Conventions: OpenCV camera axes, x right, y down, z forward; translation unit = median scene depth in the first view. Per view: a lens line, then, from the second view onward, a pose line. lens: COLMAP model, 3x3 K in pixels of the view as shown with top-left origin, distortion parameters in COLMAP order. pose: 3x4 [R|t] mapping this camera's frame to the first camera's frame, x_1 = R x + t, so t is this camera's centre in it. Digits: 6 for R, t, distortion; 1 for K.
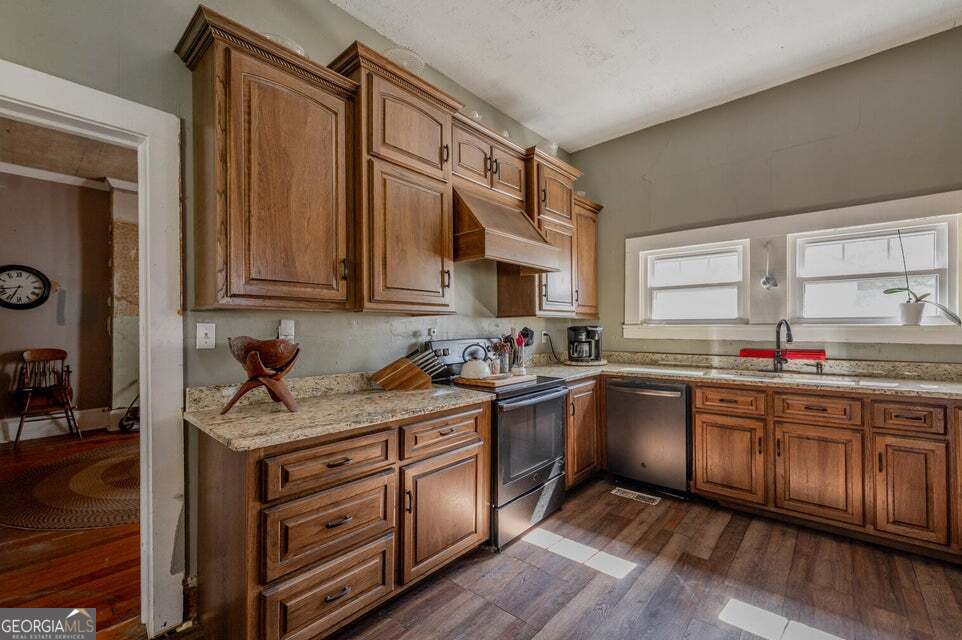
lens RADIAL K [[403.5, 0, 481.4], [0, 403.5, 329.2], [0, 0, 1]] dist [-0.001887, 0.000212]
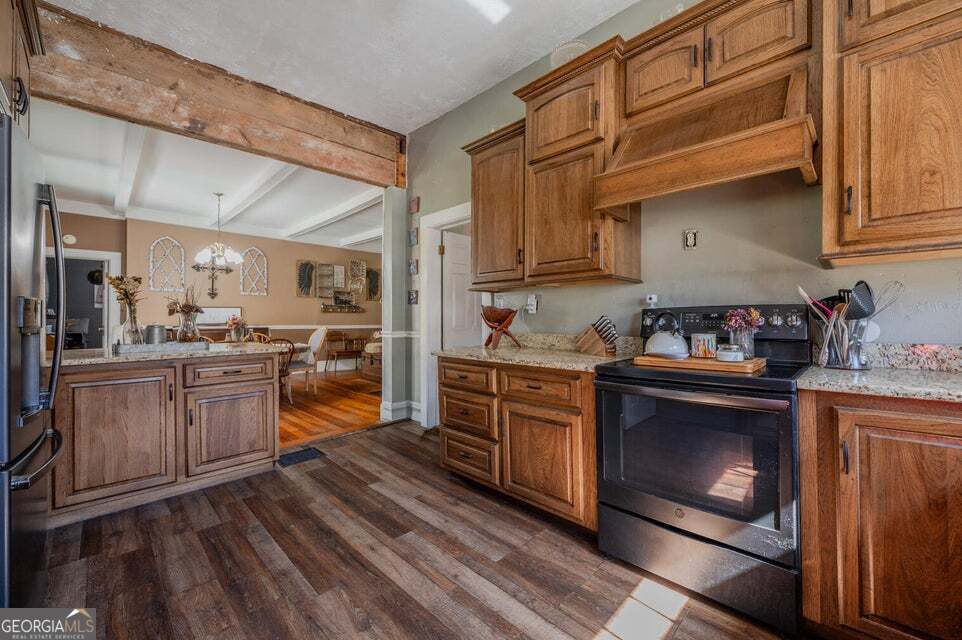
lens RADIAL K [[384.4, 0, 489.6], [0, 384.4, 320.5], [0, 0, 1]] dist [-0.000529, -0.000778]
pose [[-0.053273, 0.010097, -0.998529, 0.479684], [0.002477, 0.999947, 0.009979, 0.029529], [0.998577, -0.001942, -0.053295, 0.455809]]
